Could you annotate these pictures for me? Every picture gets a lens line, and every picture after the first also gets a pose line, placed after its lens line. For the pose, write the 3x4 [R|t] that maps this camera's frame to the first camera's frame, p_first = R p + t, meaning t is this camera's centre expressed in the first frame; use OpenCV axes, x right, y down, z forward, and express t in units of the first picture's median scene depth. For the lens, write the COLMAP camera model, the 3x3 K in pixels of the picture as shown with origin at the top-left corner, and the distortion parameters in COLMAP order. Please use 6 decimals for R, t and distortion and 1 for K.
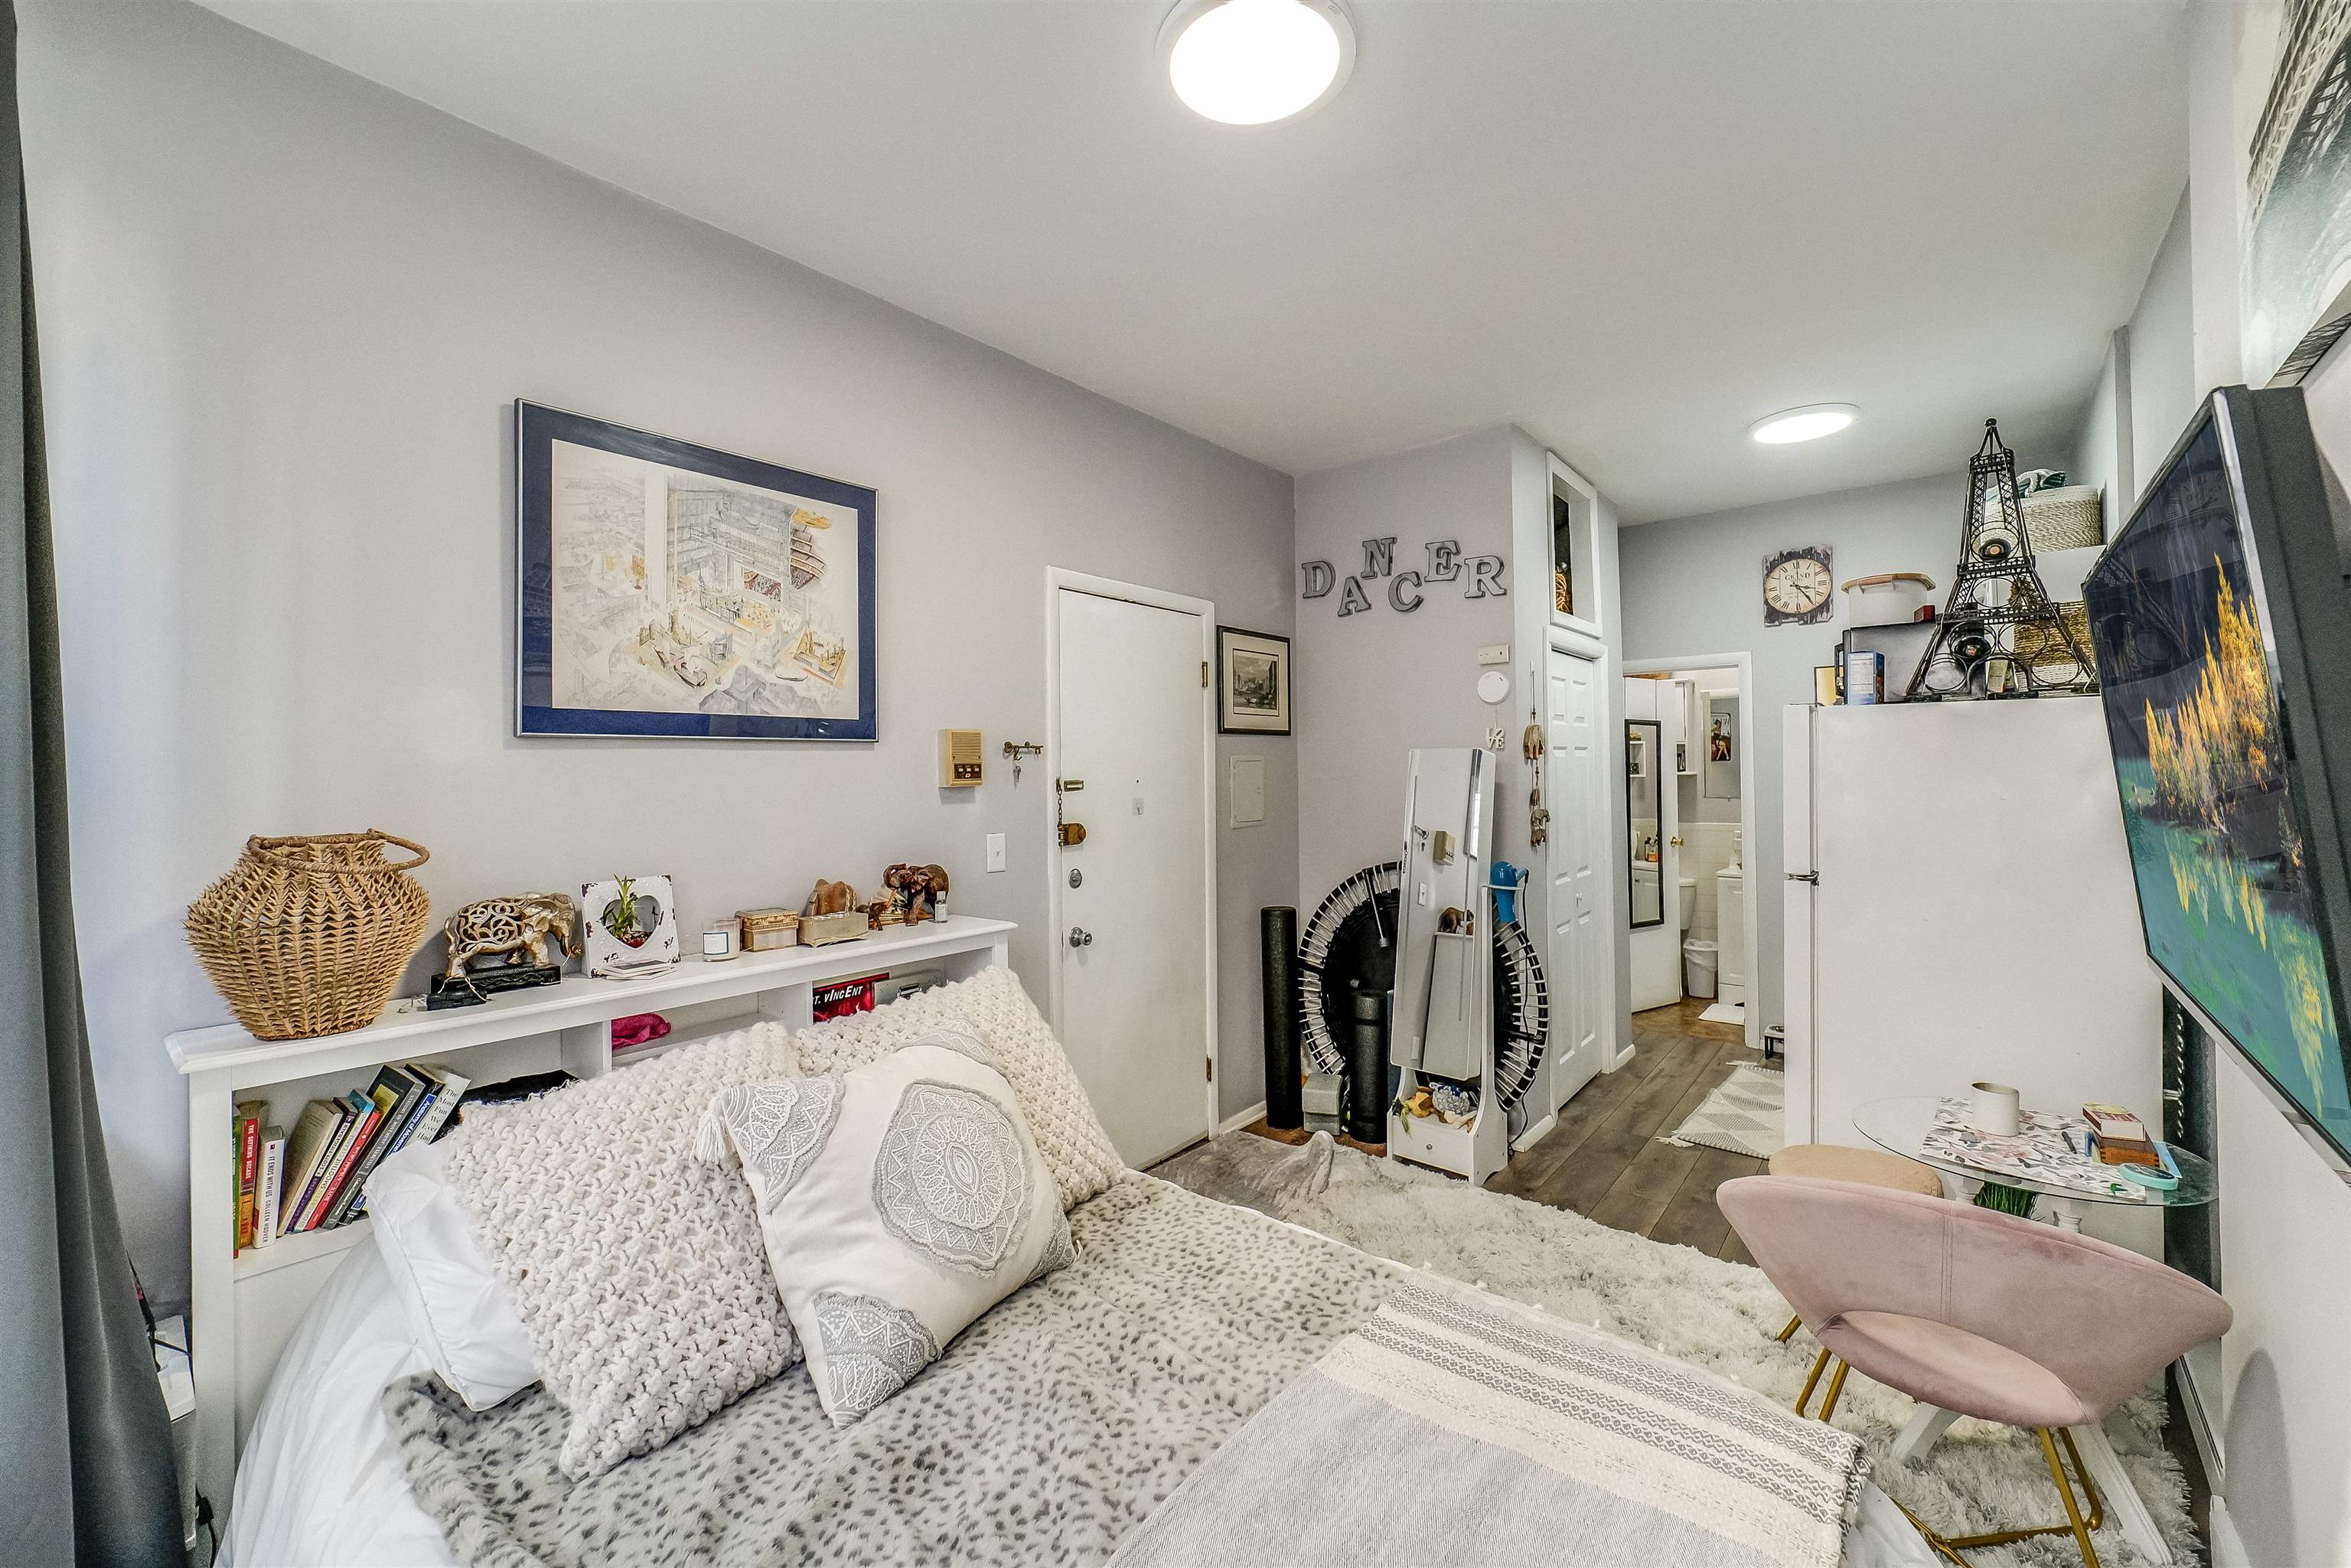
lens RADIAL K [[975.1, 0, 1174.3], [0, 975.1, 769.4], [0, 0, 1]] dist [0.002299, -0.000500]
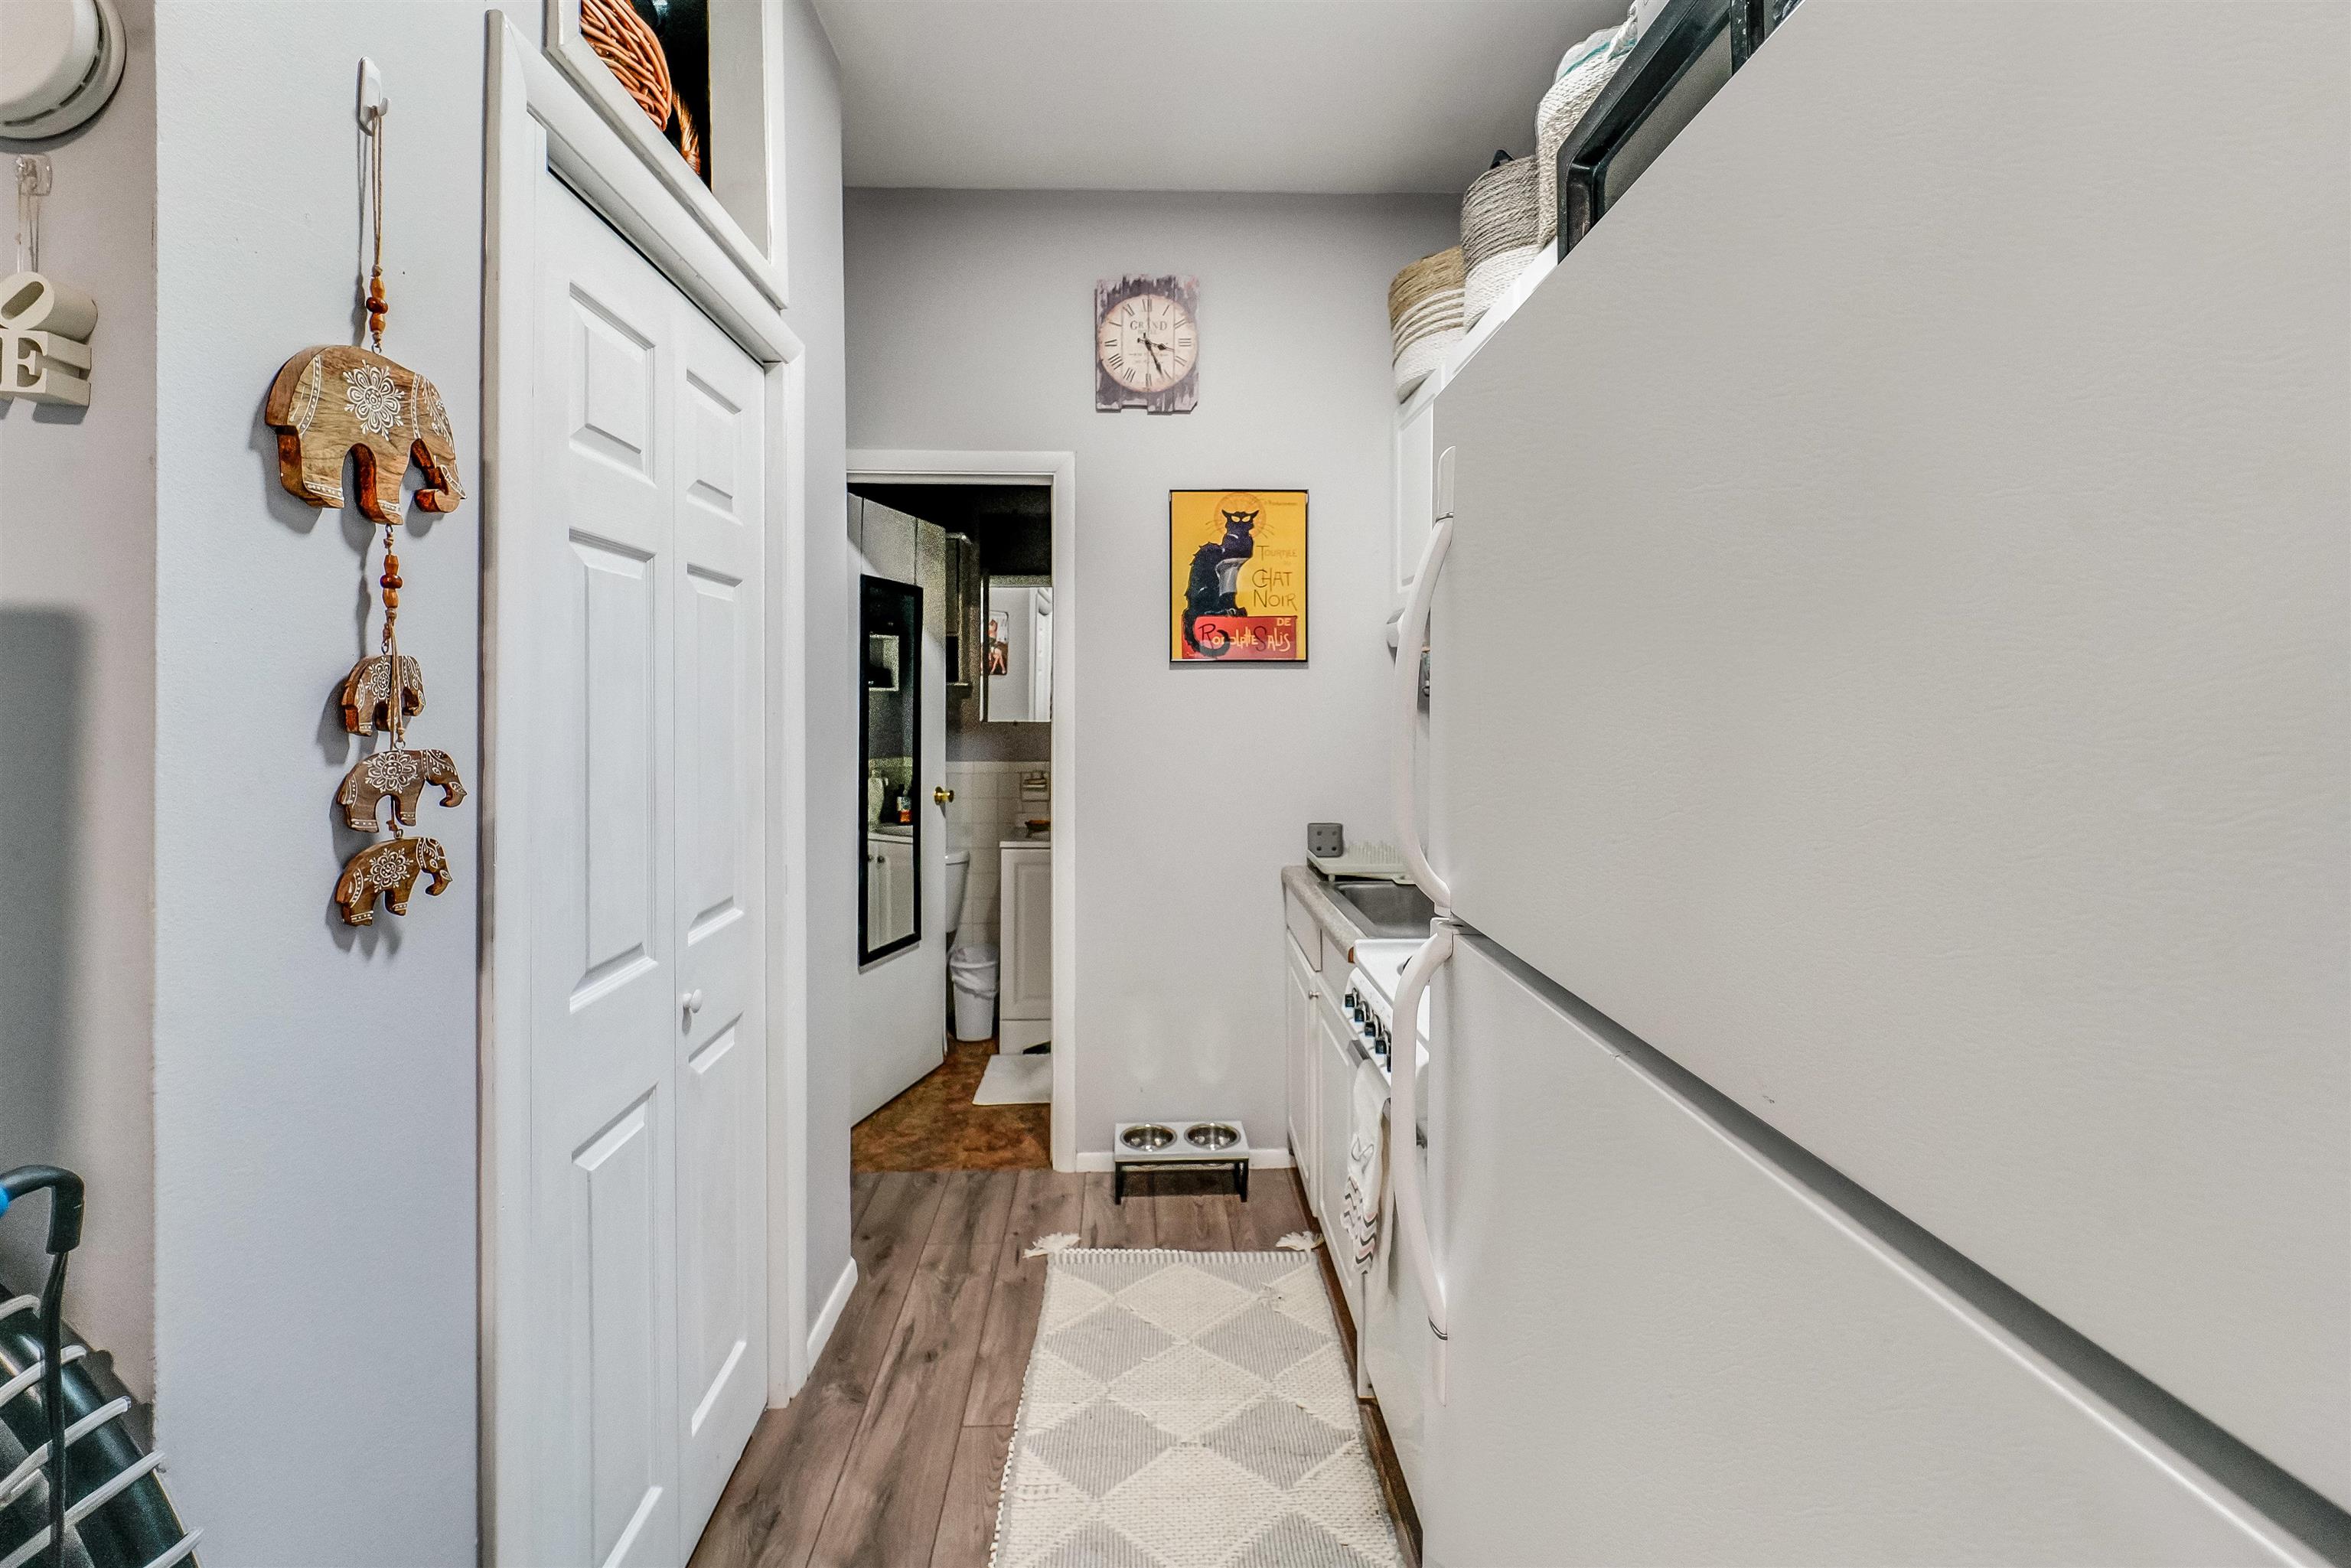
lens RADIAL K [[975.1, 0, 1152.3], [0, 975.1, 691.8], [0, 0, 1]] dist [0.002299, -0.000500]
pose [[0.768812, 0.020352, 0.639151, 0.282298], [-0.014052, 0.999790, -0.014933, 0.022417], [-0.639320, 0.002499, 0.768936, 0.561896]]
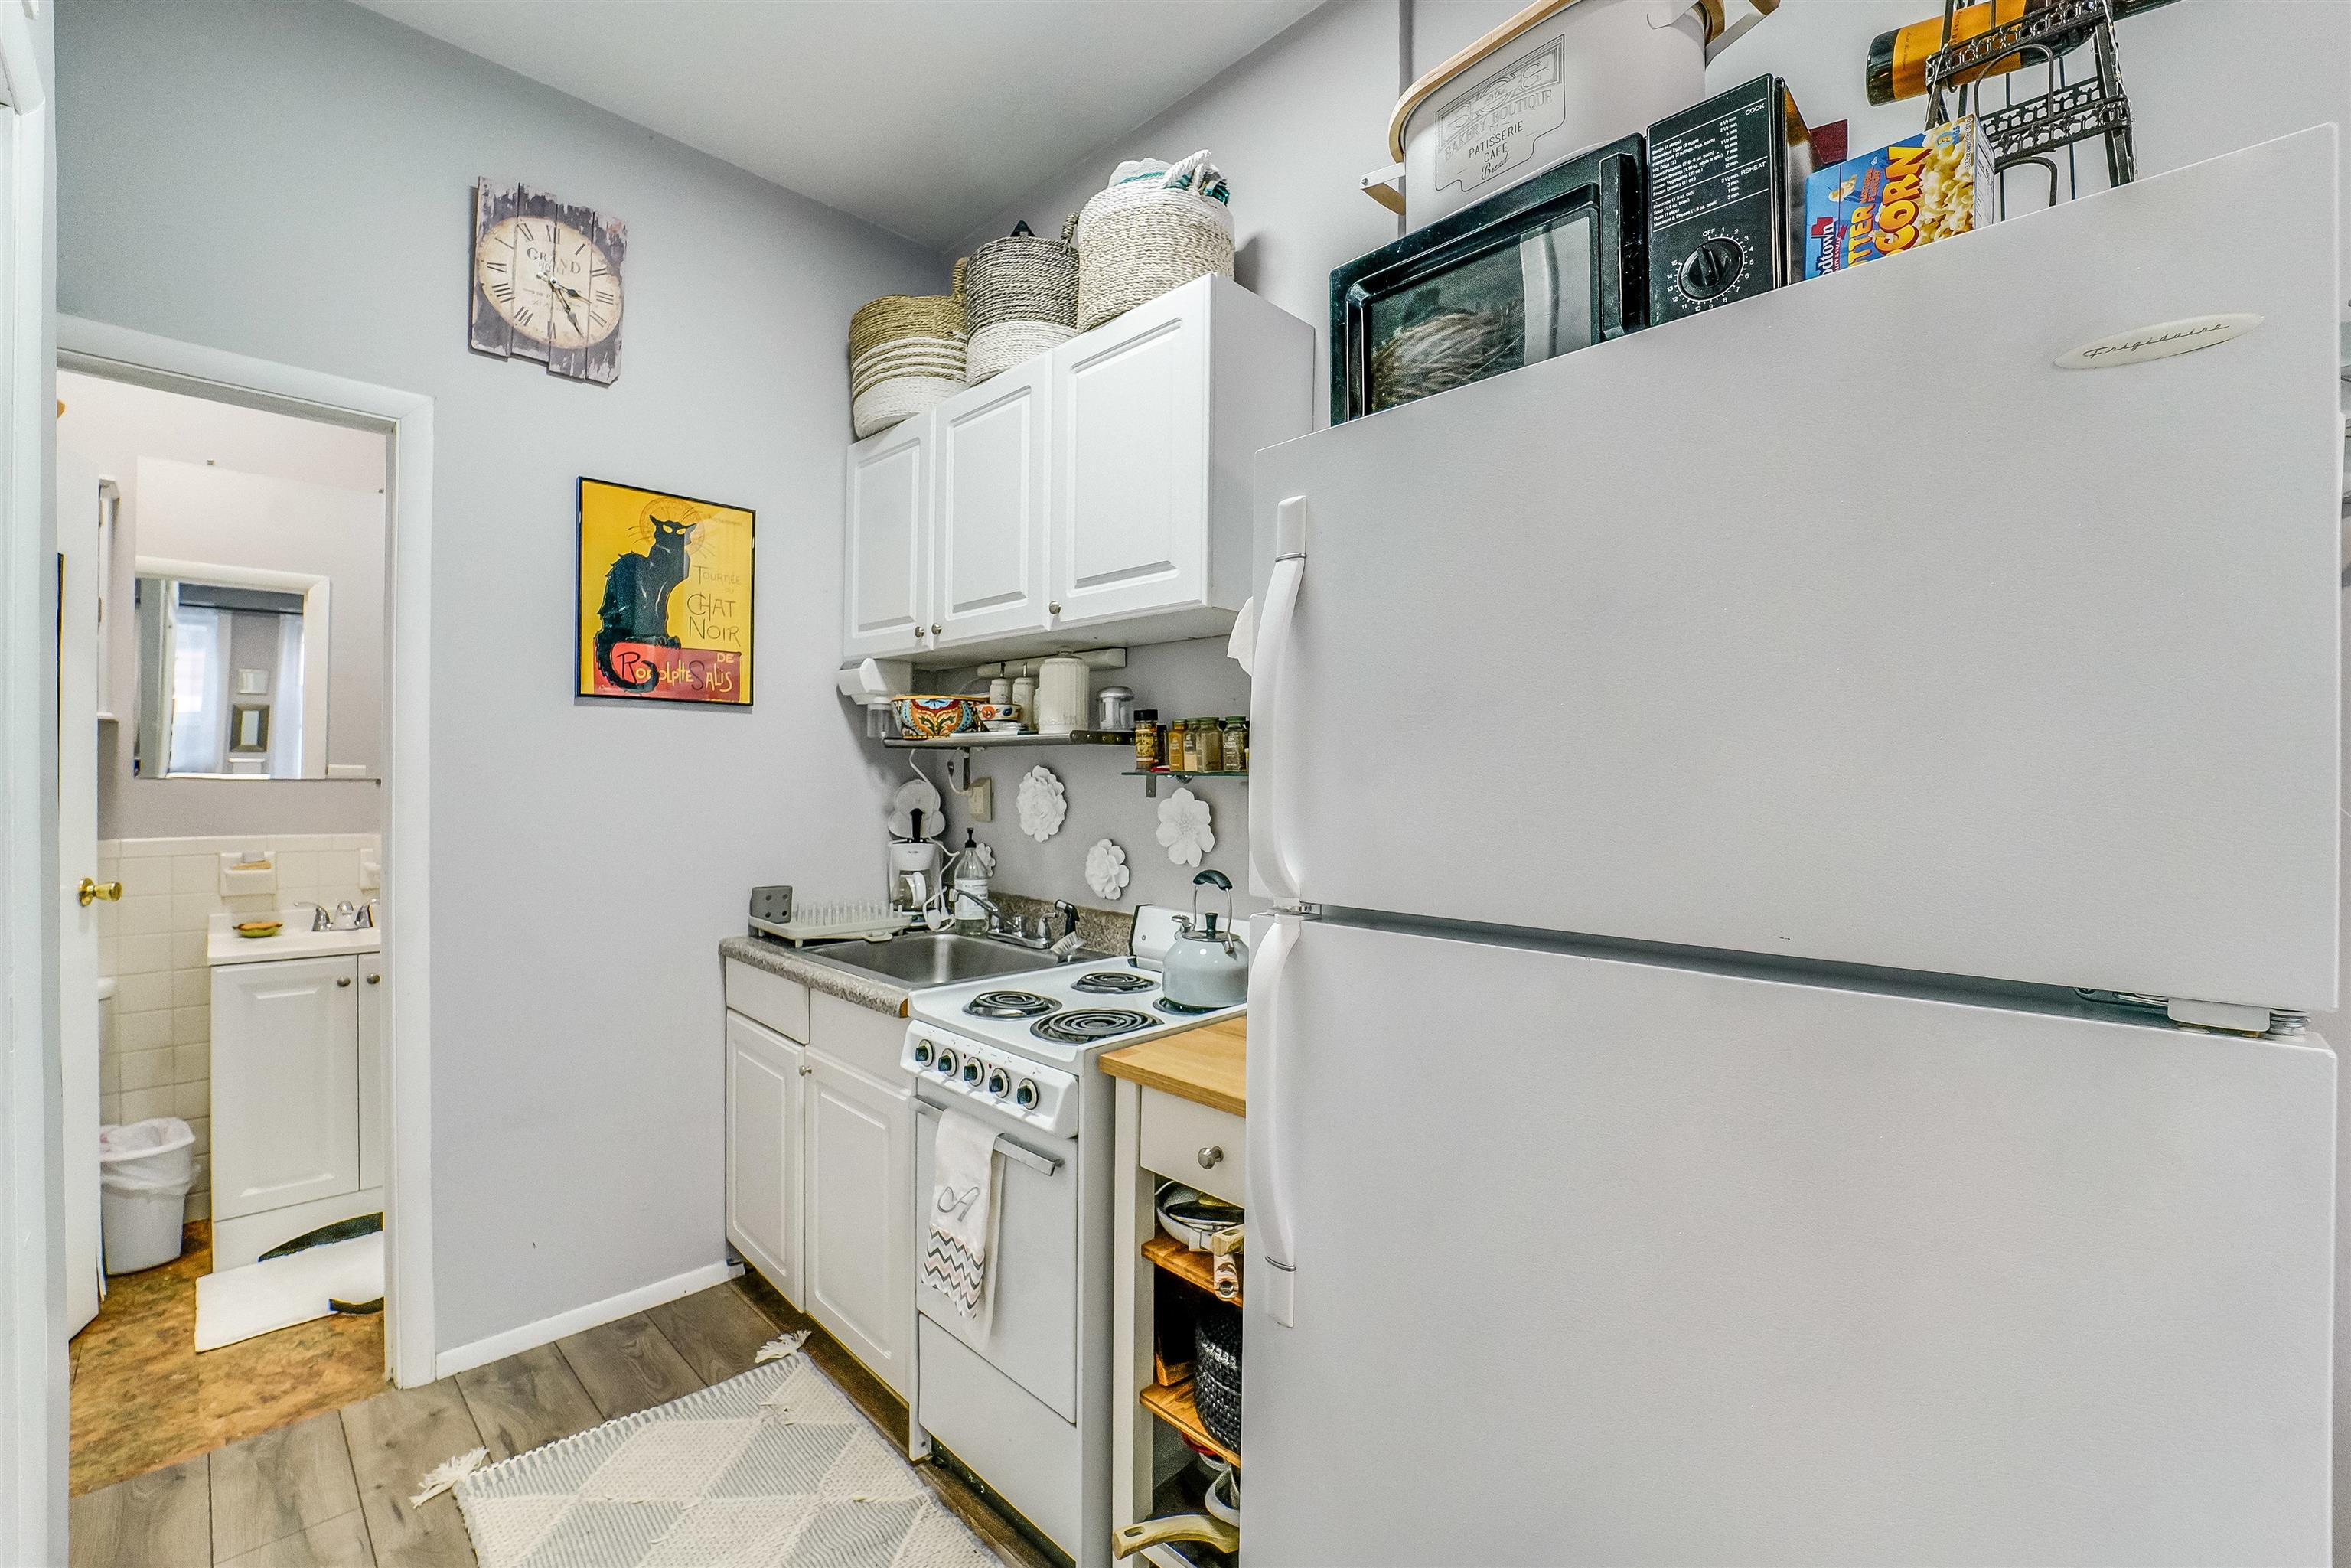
lens RADIAL K [[1022.3, 0, 1170.8], [0, 1022.3, 775.5], [0, 0, 1]] dist [-0.003940, 0.001805]
pose [[0.122677, 0.020883, 0.992227, 0.220739], [-0.020264, 0.999623, -0.018533, 0.036395], [-0.992240, -0.017833, 0.123054, 0.660551]]
